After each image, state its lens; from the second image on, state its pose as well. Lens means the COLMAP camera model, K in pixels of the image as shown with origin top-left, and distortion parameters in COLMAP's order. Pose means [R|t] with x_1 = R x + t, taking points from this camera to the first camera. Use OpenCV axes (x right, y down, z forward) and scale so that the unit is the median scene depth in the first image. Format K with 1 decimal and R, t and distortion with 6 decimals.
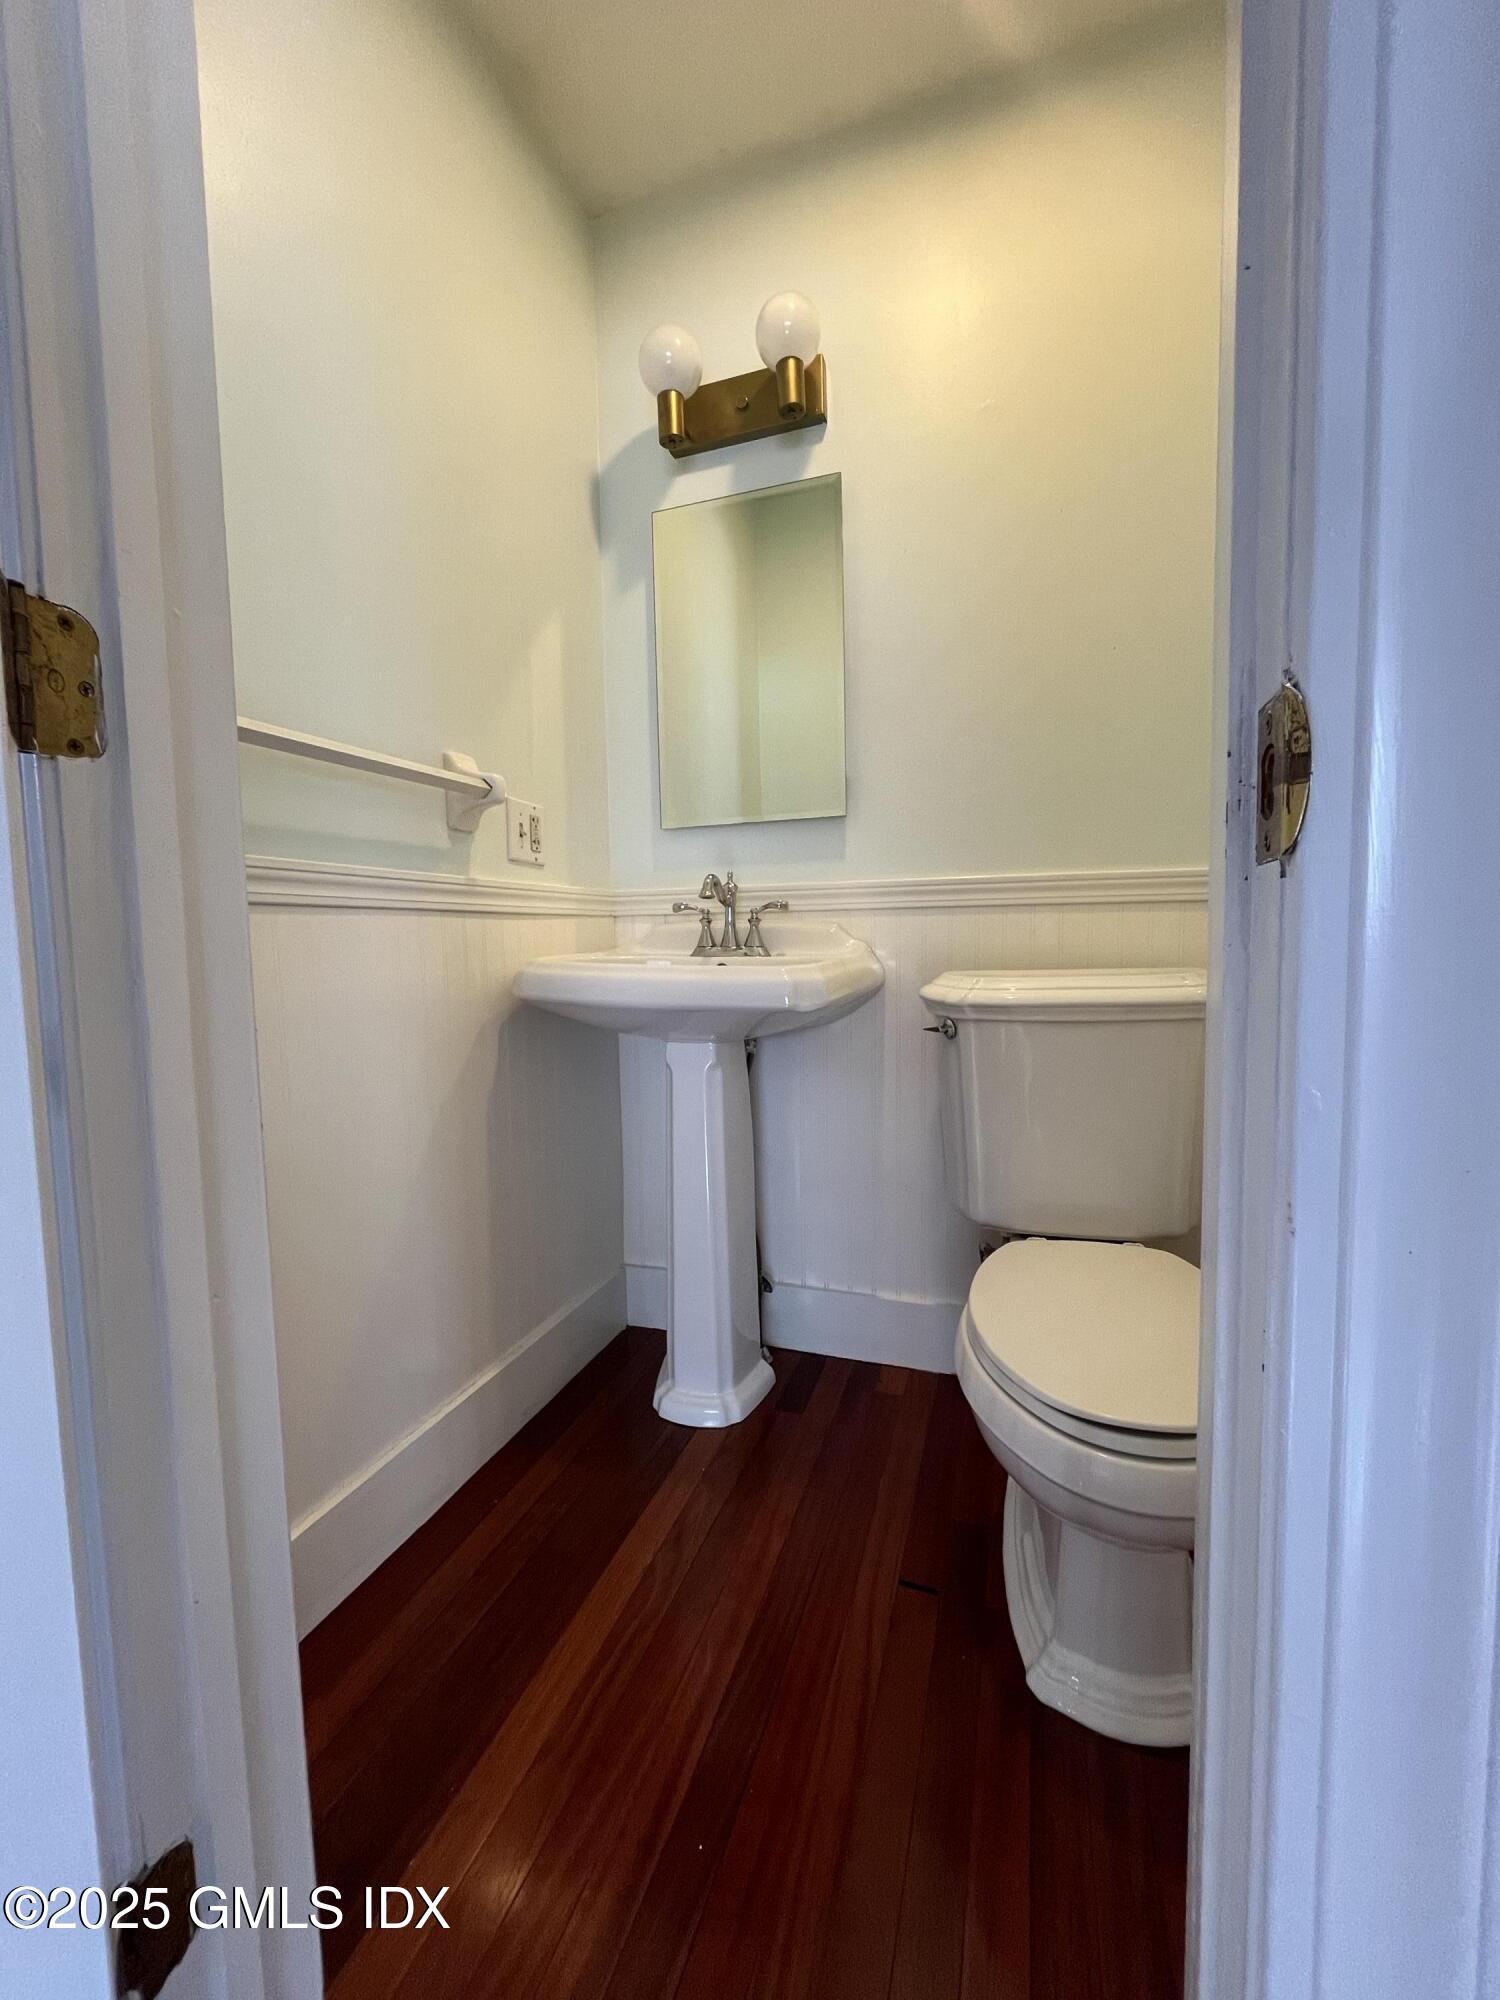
lens RADIAL K [[805.1, 0, 750.0], [0, 805.1, 1000.0], [0, 0, 1]] dist [-0.000828, -0.002174]
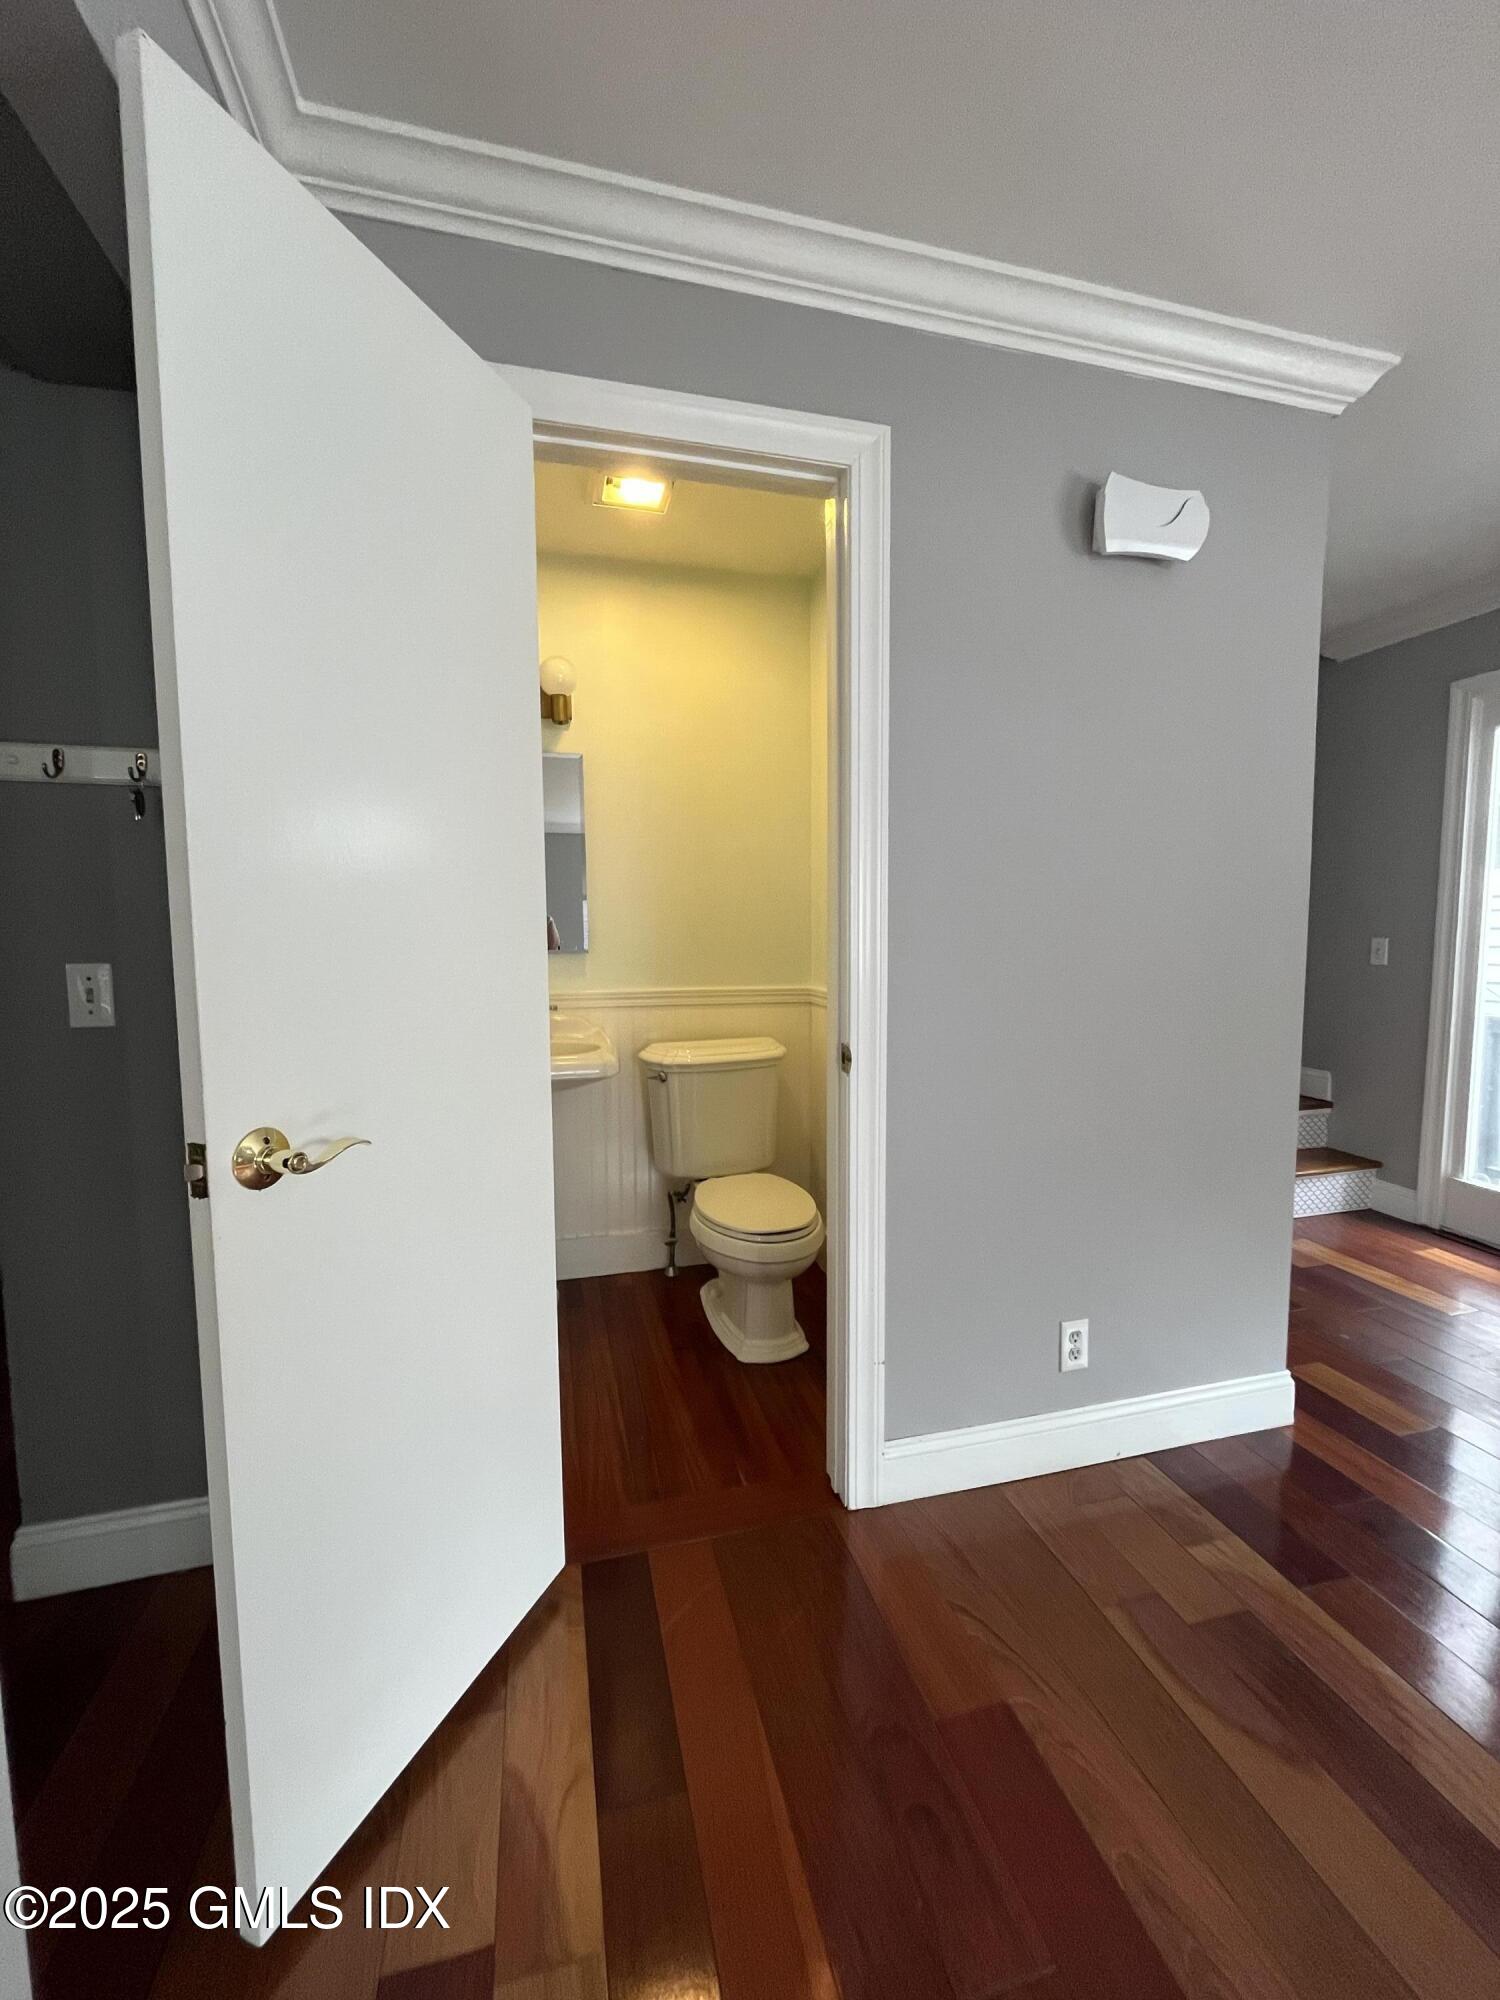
lens RADIAL K [[805.1, 0, 750.0], [0, 805.1, 1000.0], [0, 0, 1]] dist [-0.000828, -0.002174]
pose [[0.832254, -0.024969, 0.553831, -0.626332], [0.029492, 0.999565, 0.000747, -0.141133], [-0.553609, 0.015712, 0.832628, -0.696821]]
